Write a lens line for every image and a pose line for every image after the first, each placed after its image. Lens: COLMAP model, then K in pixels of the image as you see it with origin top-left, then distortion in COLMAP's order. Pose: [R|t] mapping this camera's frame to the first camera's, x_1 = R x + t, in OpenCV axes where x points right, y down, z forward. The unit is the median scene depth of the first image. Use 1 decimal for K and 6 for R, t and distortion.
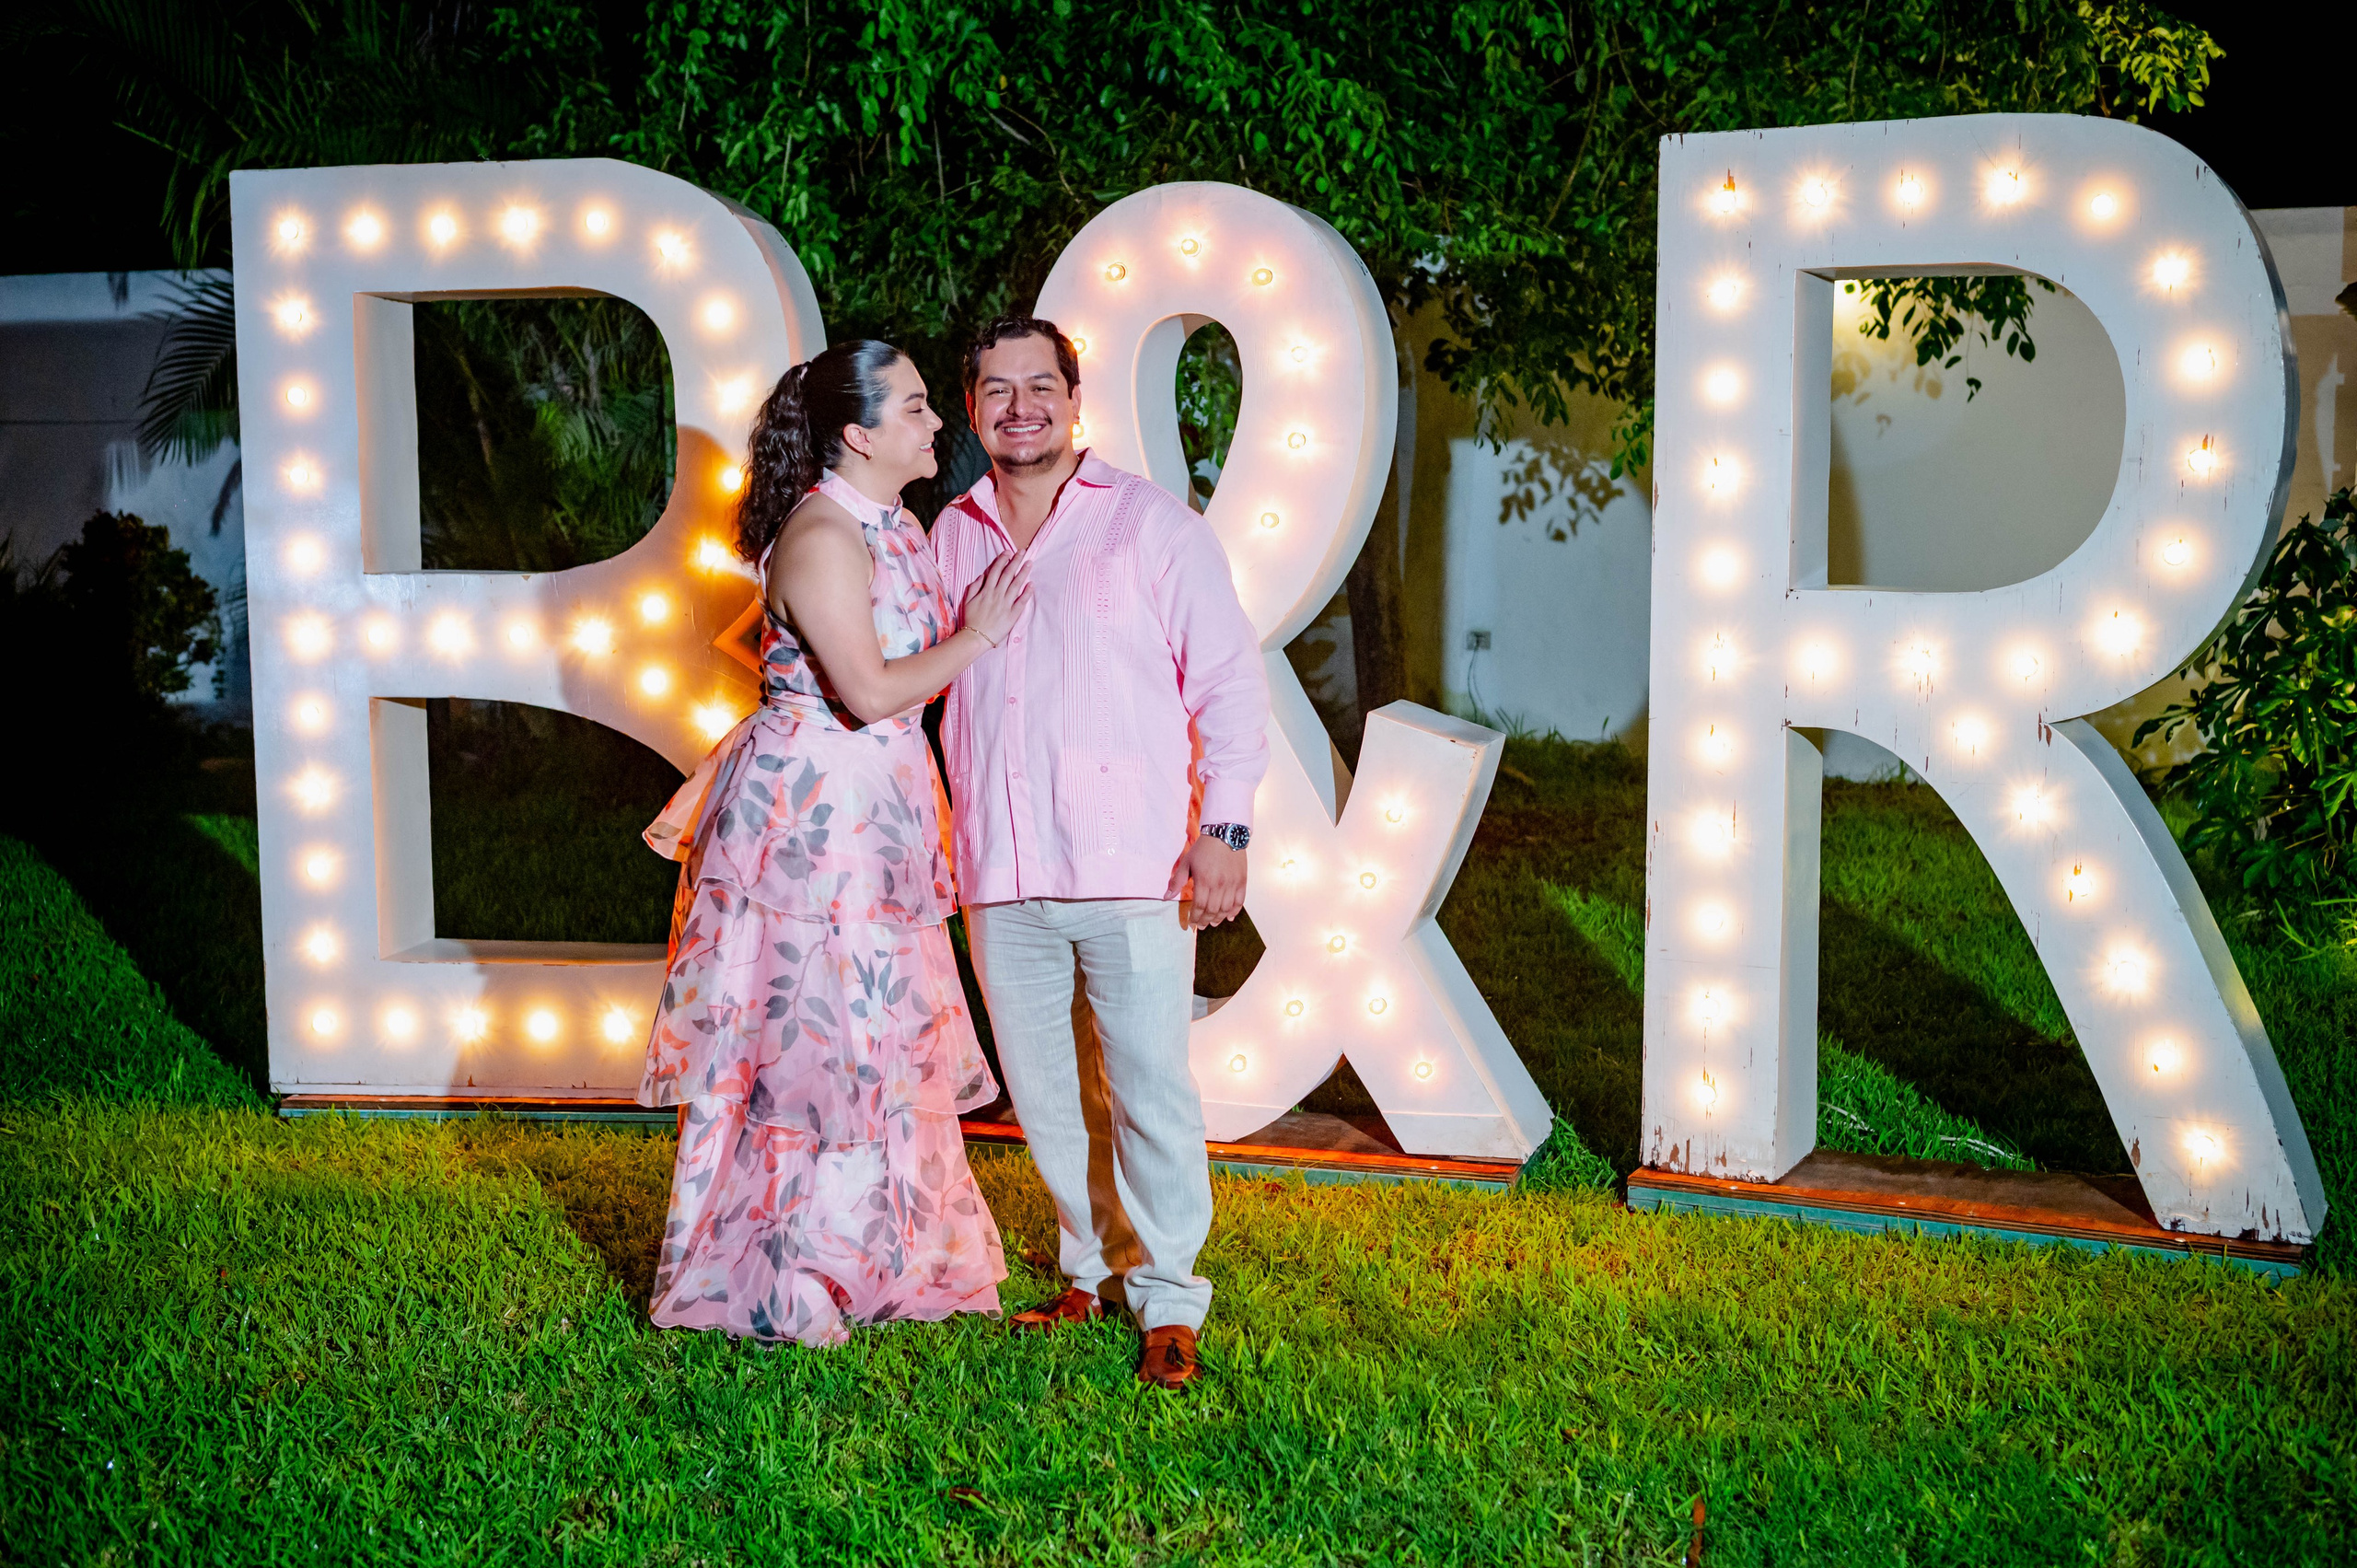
lens RADIAL K [[2686.7, 0, 1166.3], [0, 2686.7, 787.8], [0, 0, 1]] dist [-0.001100, 0.023868]
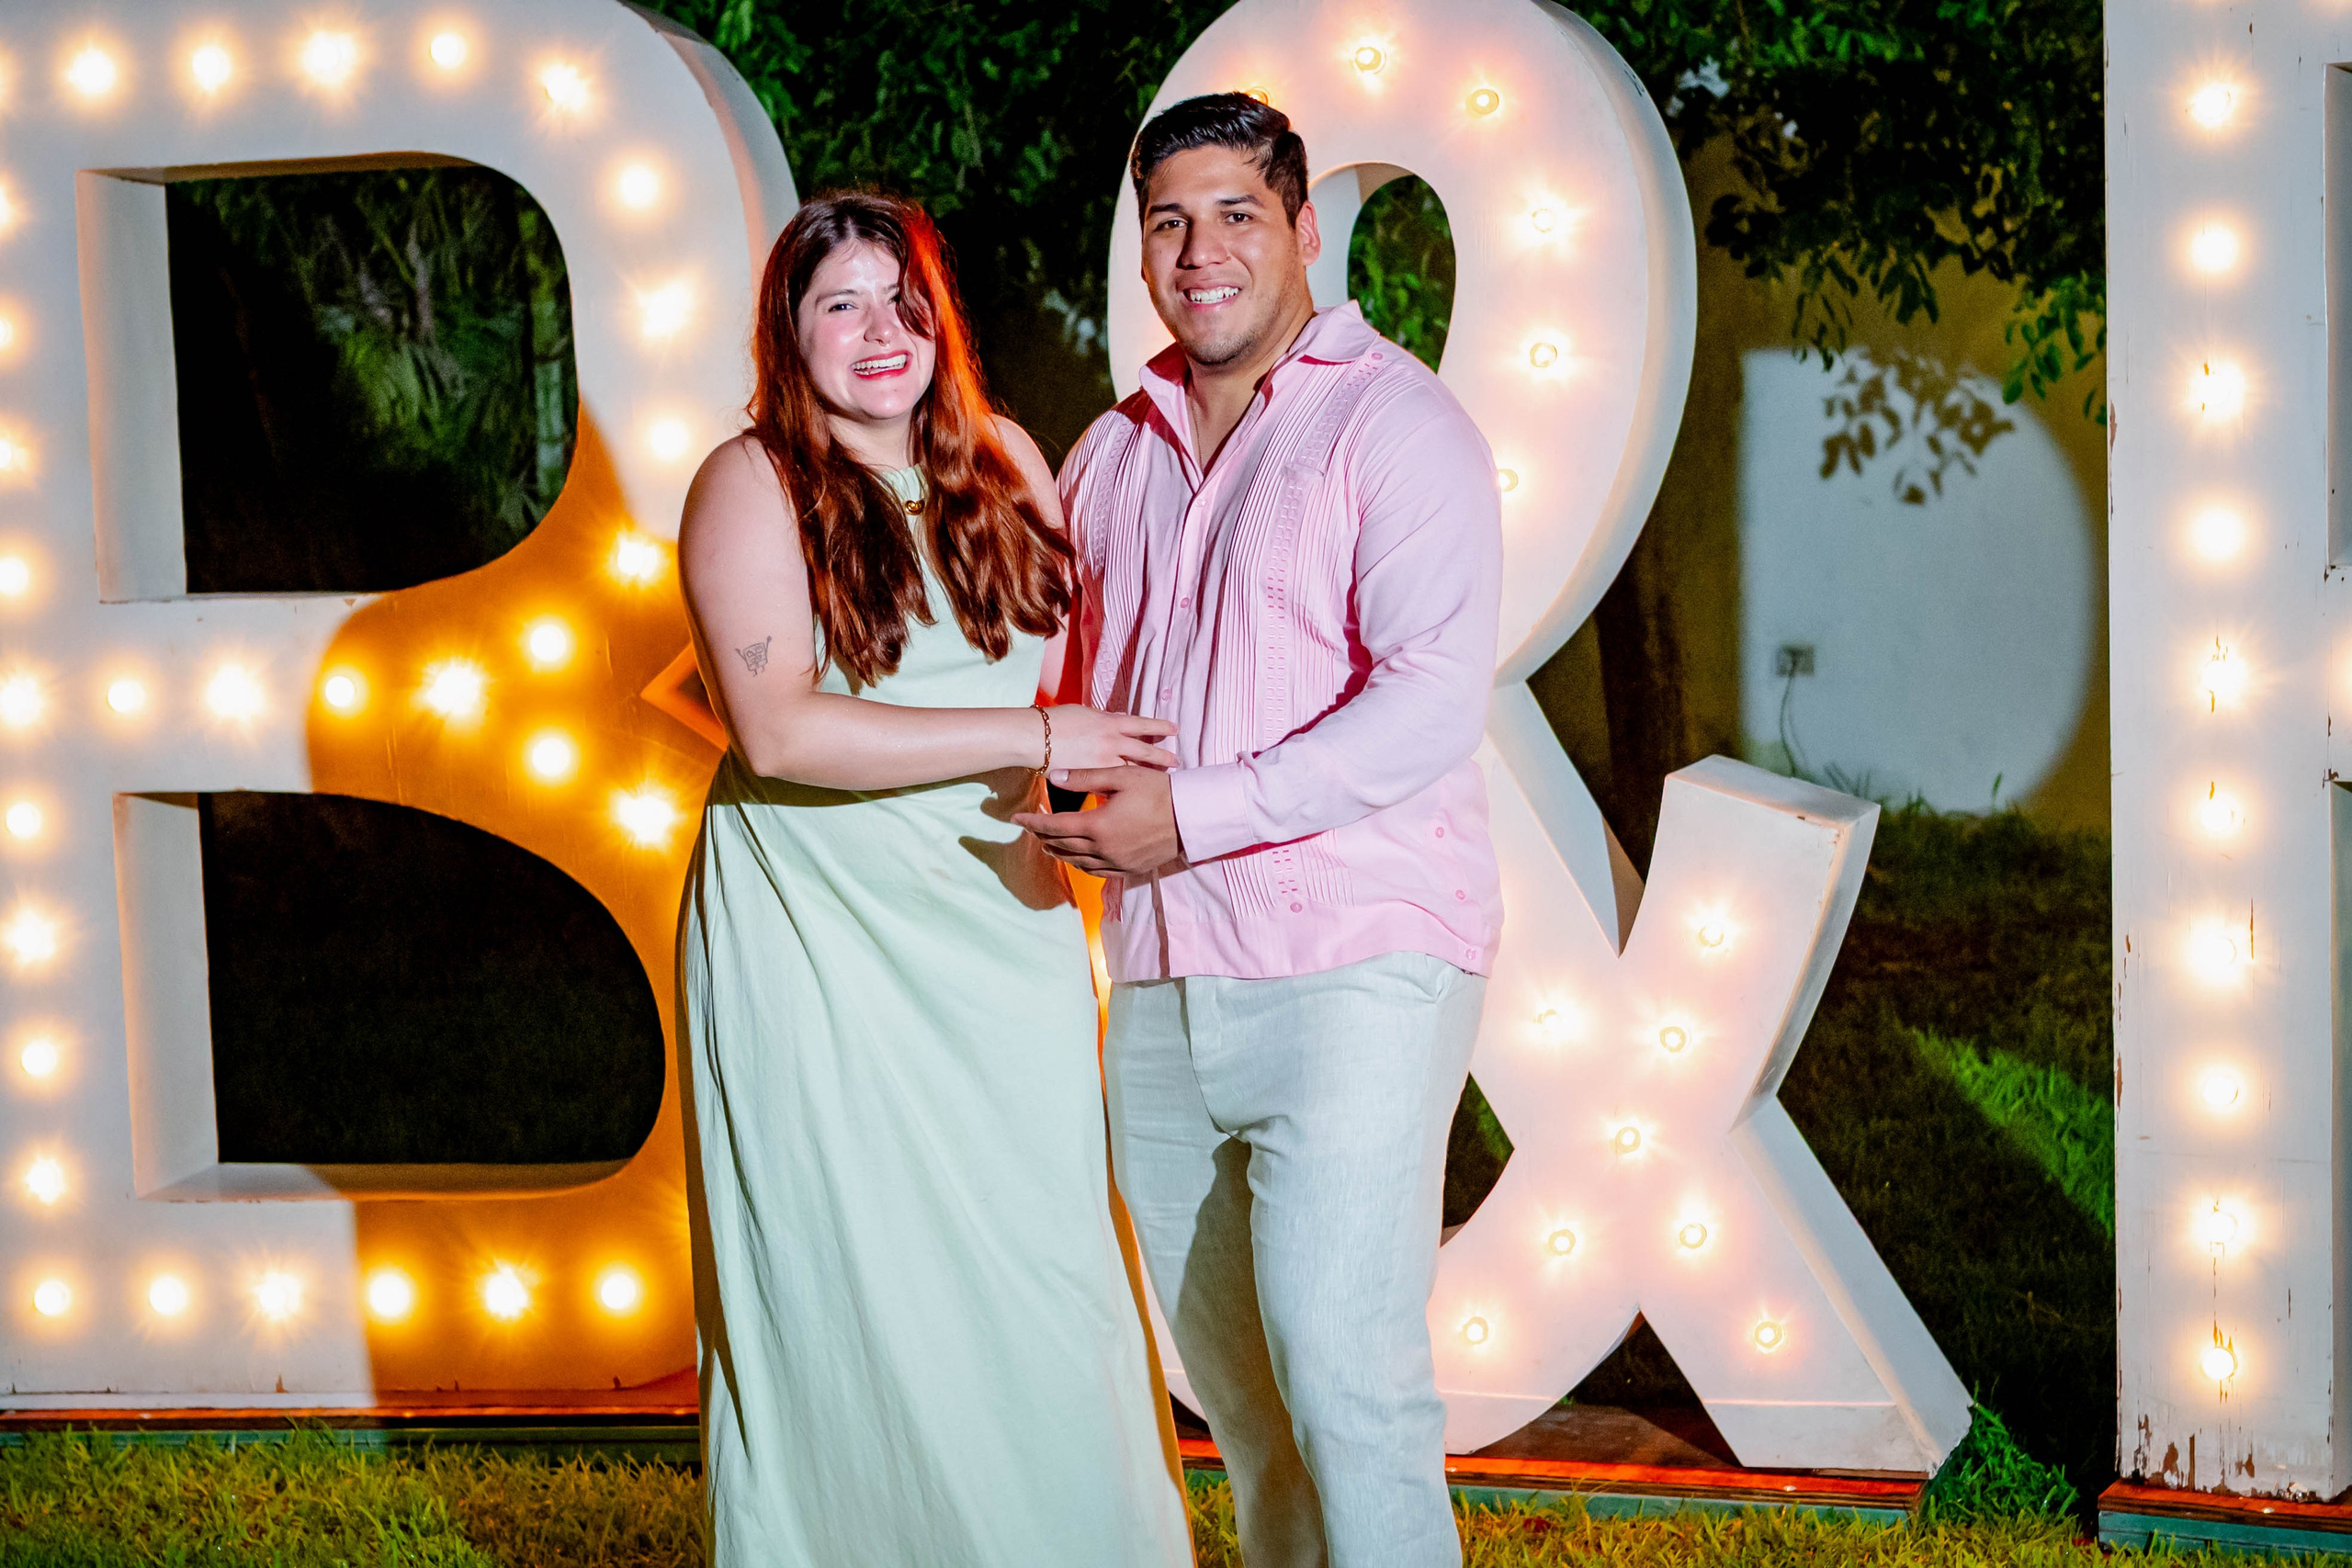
lens RADIAL K [[4119.0, 0, 1169.8], [0, 4119.0, 826.7], [0, 0, 1]] dist [0.005752, -0.025397]
pose [[0.999278, -0.025551, -0.028134, -0.015589], [0.025029, 0.999511, -0.018763, -0.000635], [0.028599, 0.018046, 0.999428, 0.017064]]
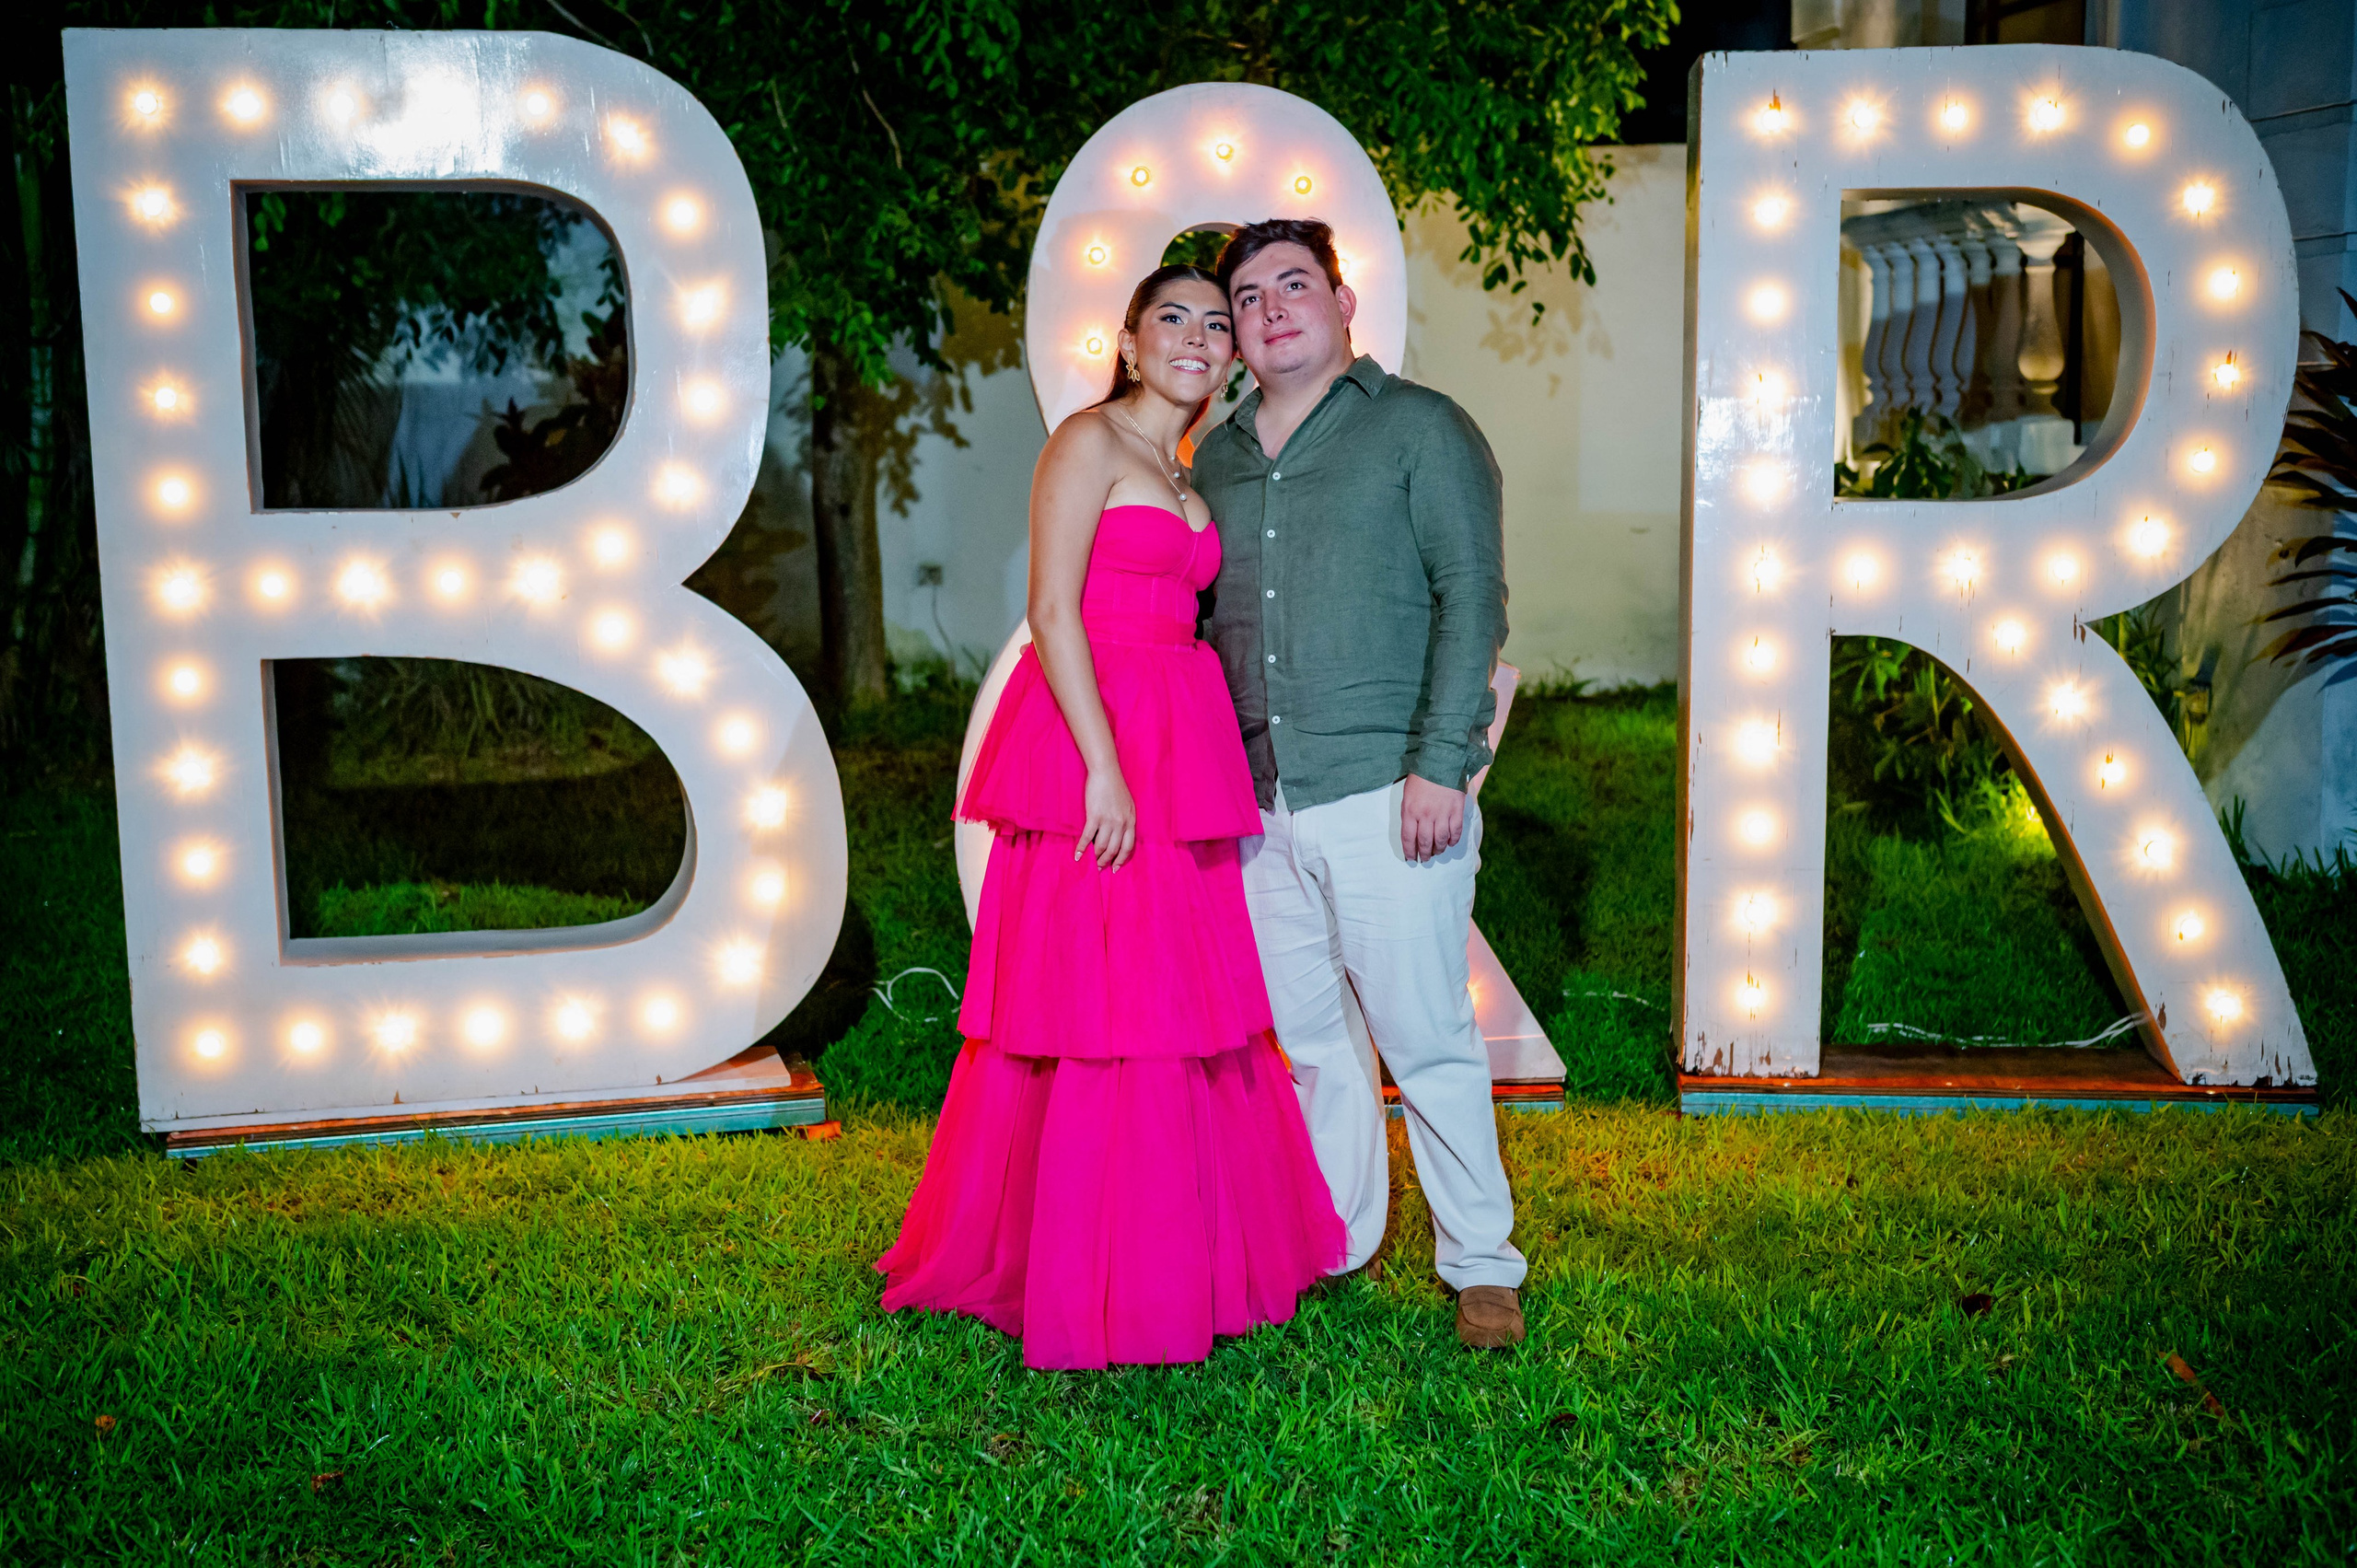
lens RADIAL K [[2736.8, 0, 1172.8], [0, 2736.8, 839.2], [0, 0, 1]] dist [0.002090, 0.008889]
pose [[0.938715, -0.058386, 0.339714, -0.348241], [0.044870, 0.997862, 0.047514, -0.005681], [-0.341762, -0.029359, 0.939328, 0.089712]]
